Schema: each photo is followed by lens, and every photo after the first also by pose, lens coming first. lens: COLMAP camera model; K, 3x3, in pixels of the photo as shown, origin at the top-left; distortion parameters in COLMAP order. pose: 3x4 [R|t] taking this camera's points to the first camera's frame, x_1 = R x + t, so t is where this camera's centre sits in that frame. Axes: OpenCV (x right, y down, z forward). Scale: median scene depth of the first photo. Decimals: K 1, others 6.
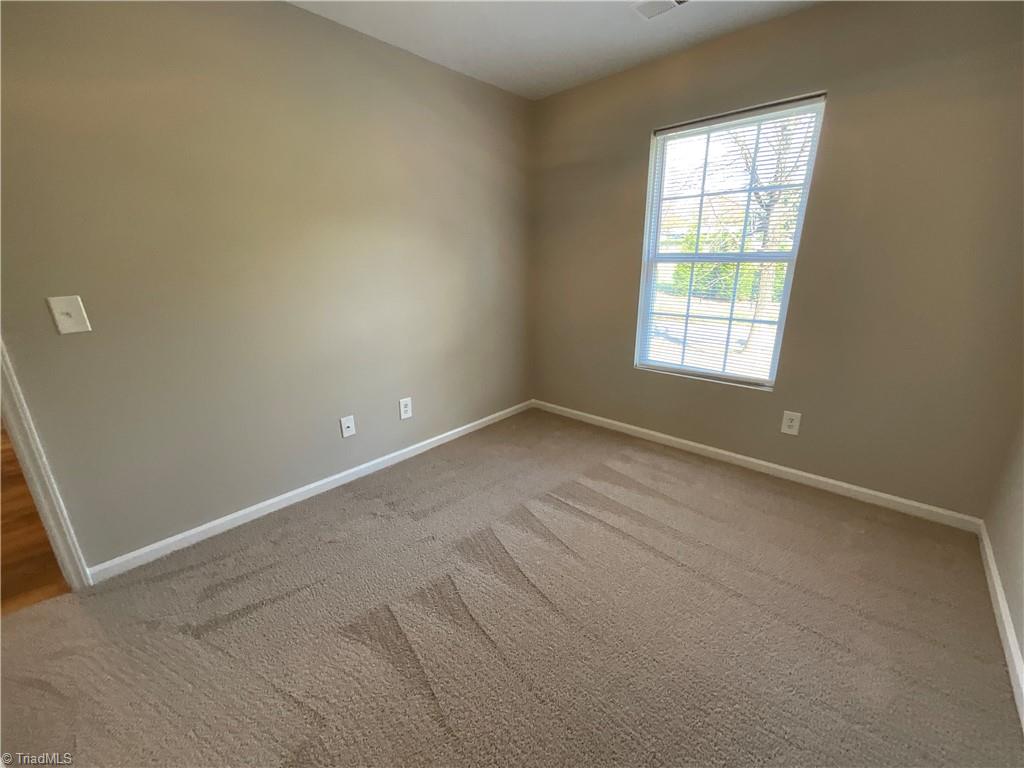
lens RADIAL K [[418.4, 0, 512.2], [0, 418.4, 385.5], [0, 0, 1]] dist [-0.000412, 0.000040]
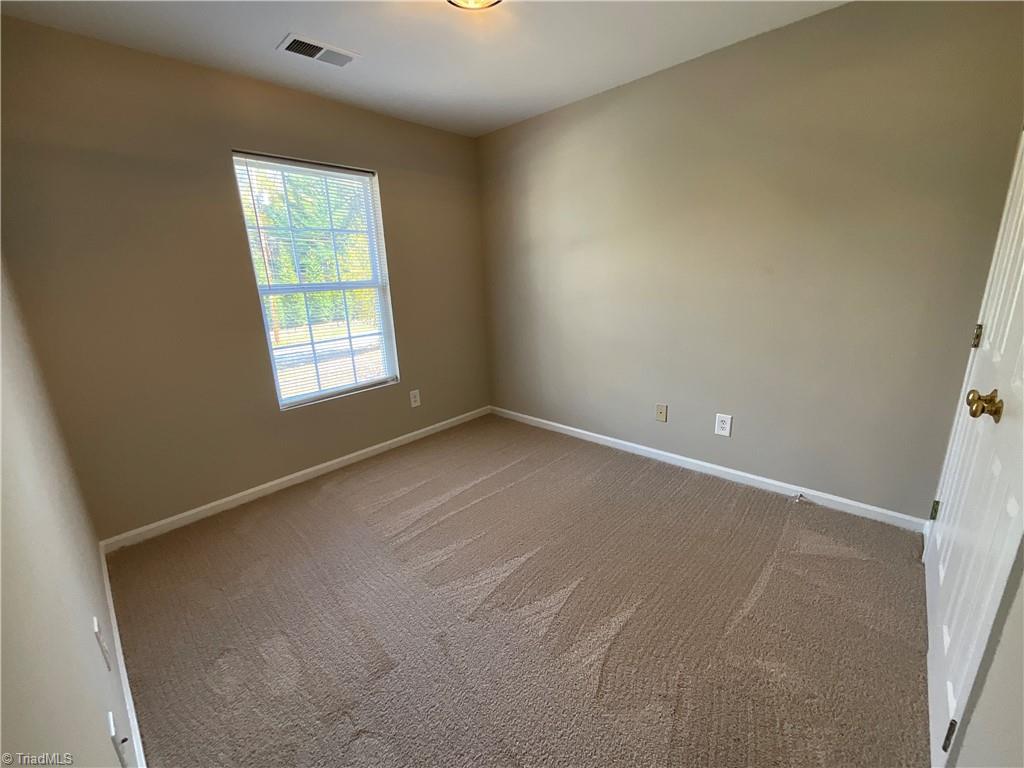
lens RADIAL K [[418.4, 0, 512.2], [0, 418.4, 385.5], [0, 0, 1]] dist [-0.000412, 0.000040]
pose [[0.004047, -0.249462, 0.968376, -0.640670], [0.326836, 0.915531, 0.234482, -0.162565], [-0.945072, 0.315551, 0.085238, 0.512673]]
